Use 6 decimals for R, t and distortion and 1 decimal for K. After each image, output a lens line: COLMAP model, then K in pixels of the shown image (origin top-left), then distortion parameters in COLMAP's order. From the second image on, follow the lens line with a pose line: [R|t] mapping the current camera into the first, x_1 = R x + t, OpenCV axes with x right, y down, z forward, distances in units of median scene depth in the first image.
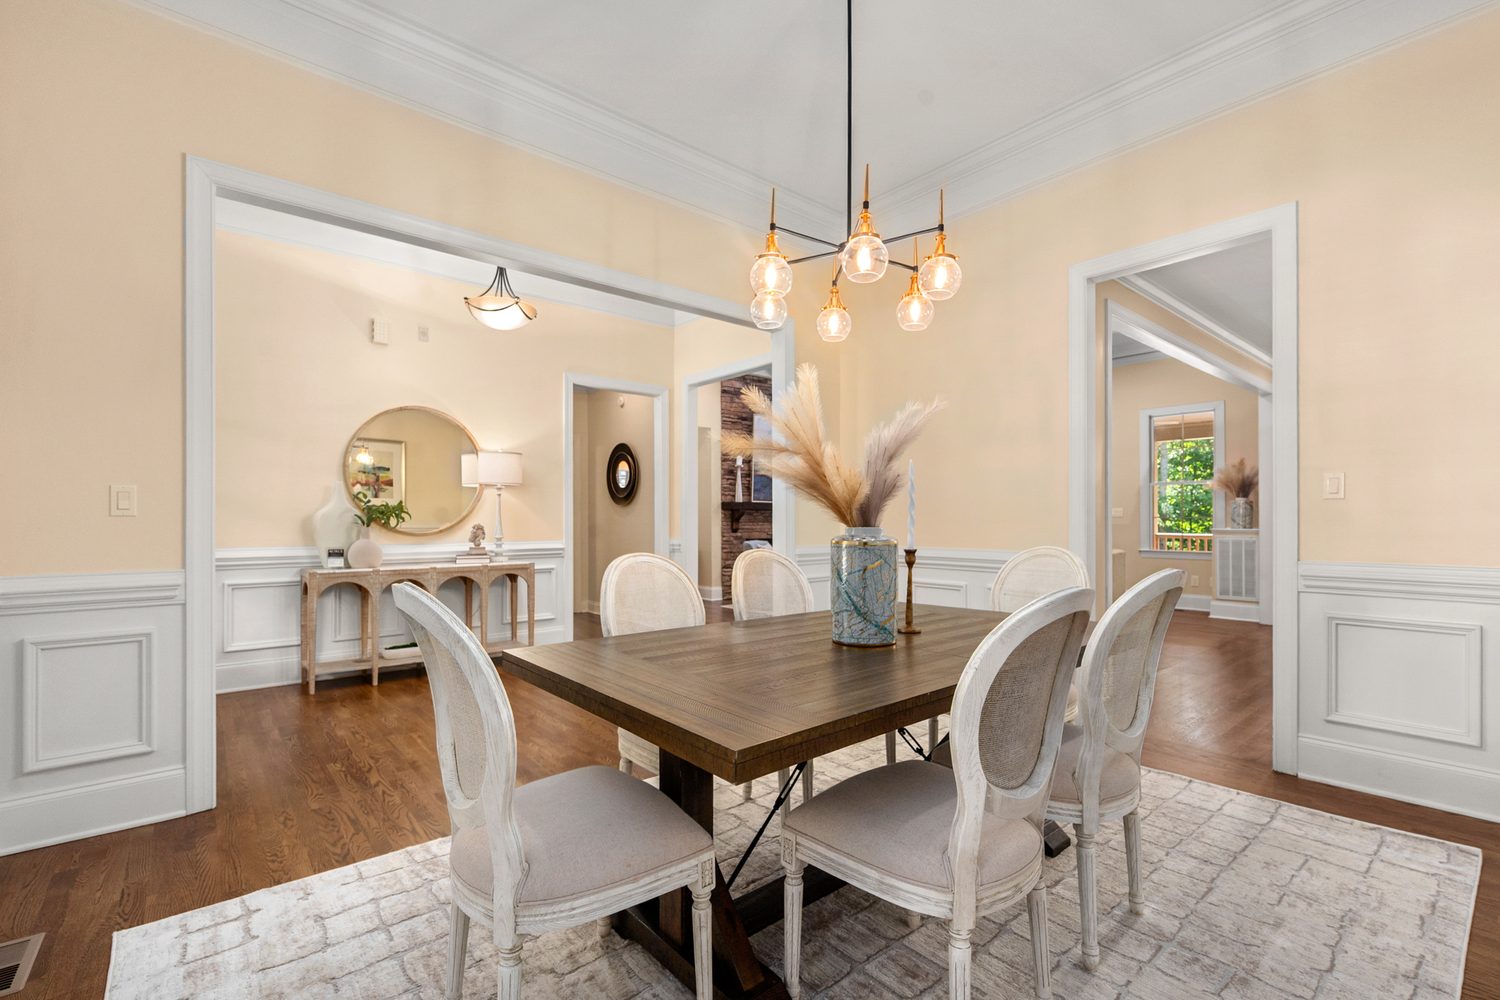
lens RADIAL K [[662.0, 0, 756.1], [0, 662.0, 513.5], [0, 0, 1]] dist [0.000083, -0.000163]
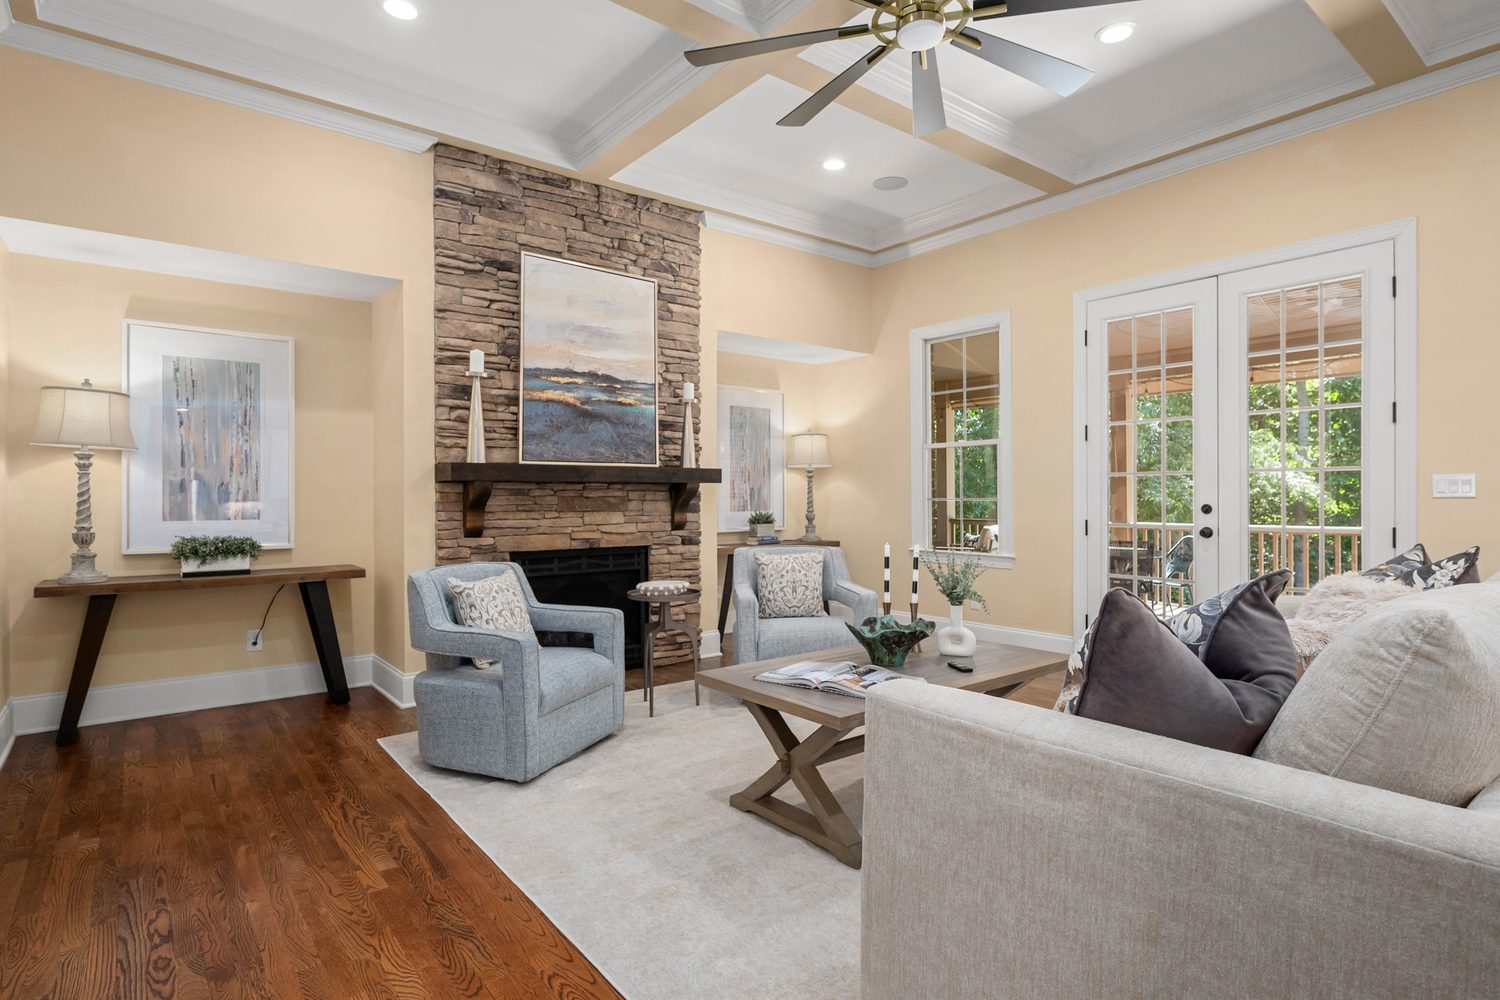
lens RADIAL K [[763.7, 0, 750.0], [0, 763.7, 500.0], [0, 0, 1]] dist [-0.000143, -0.000038]
pose [[0.999433, -0.000836, -0.033663, 0.158215], [0.001253, 0.999923, 0.012377, -0.000399], [0.033650, -0.012412, 0.999357, 0.532670]]
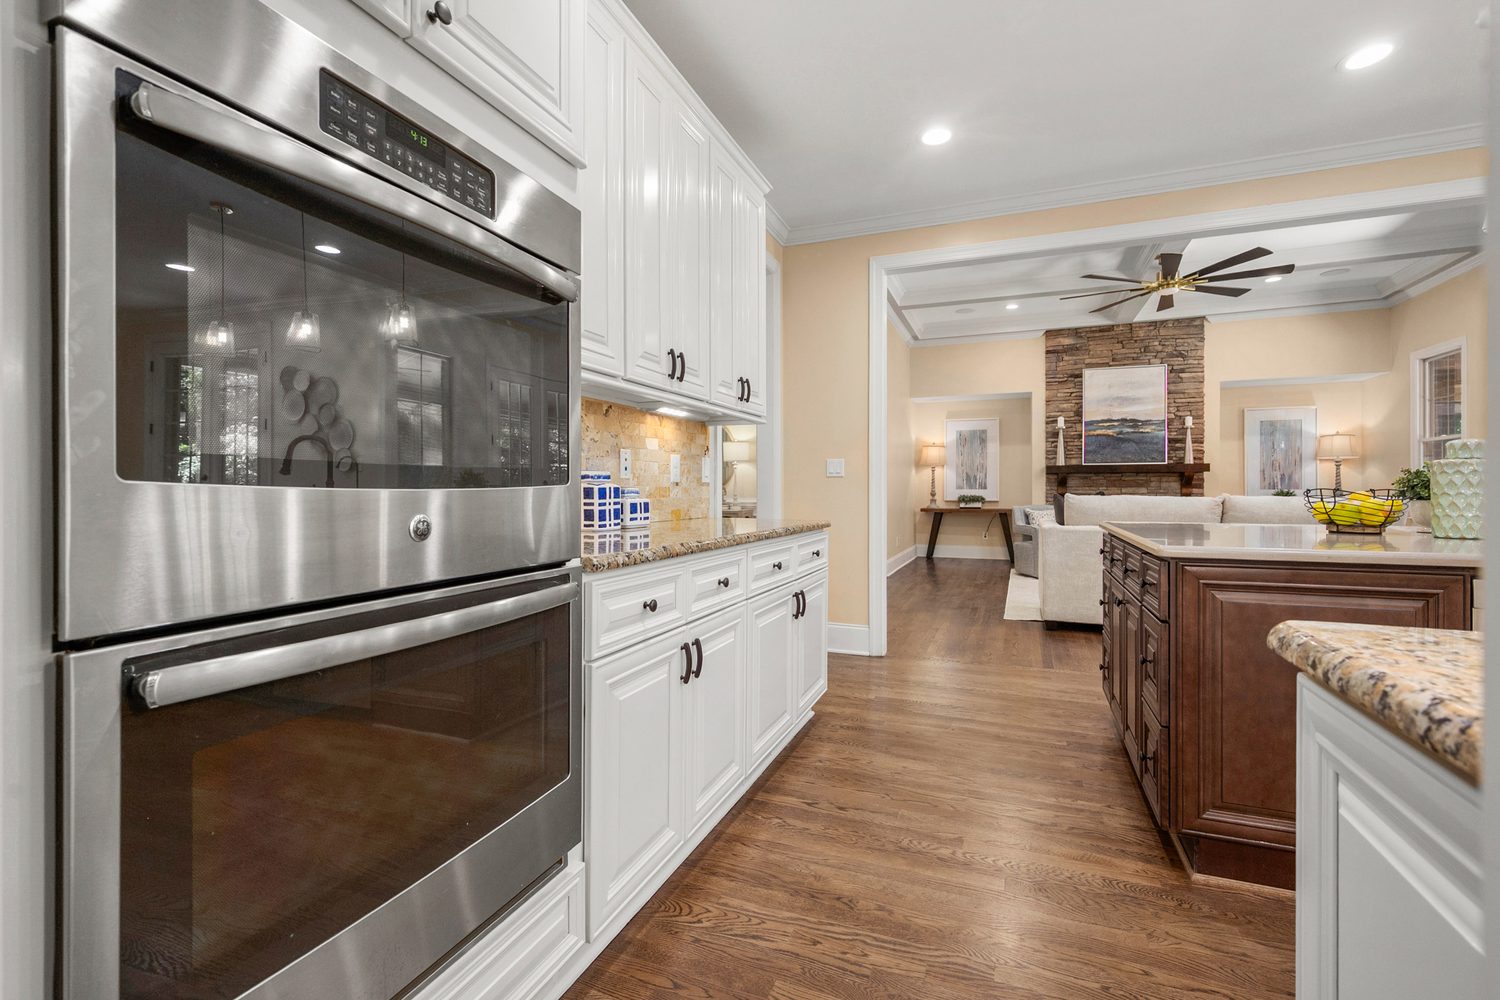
lens RADIAL K [[668.0, 0, 753.5], [0, 668.0, 488.1], [0, 0, 1]] dist [-0.000172, 0.000021]
pose [[0.461158, 0.002652, -0.887314, 0.620380], [0.006681, 0.999957, 0.006461, 0.005890], [0.887293, -0.008908, 0.461120, 0.165424]]
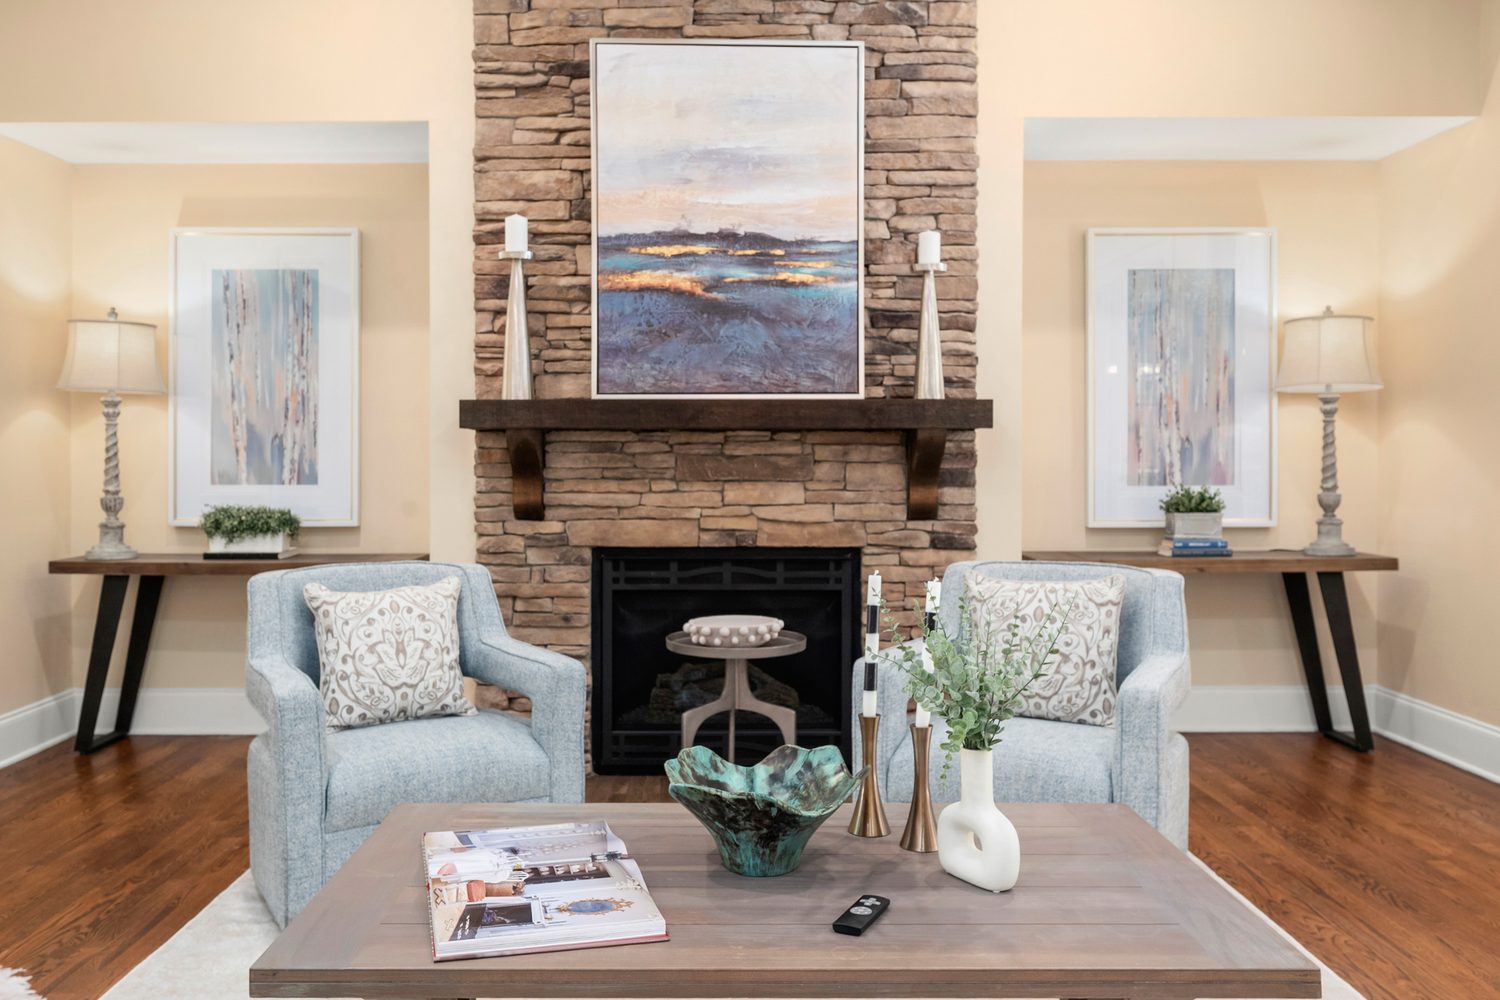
lens RADIAL K [[1241.8, 0, 747.6], [0, 1241.8, 477.0], [0, 0, 1]] dist [-0.004062, -0.003718]
pose [[0.763365, 0.014202, -0.645811, 0.345577], [0.003330, 0.999658, 0.025921, -0.000215], [0.645958, -0.021938, 0.763057, 0.694051]]
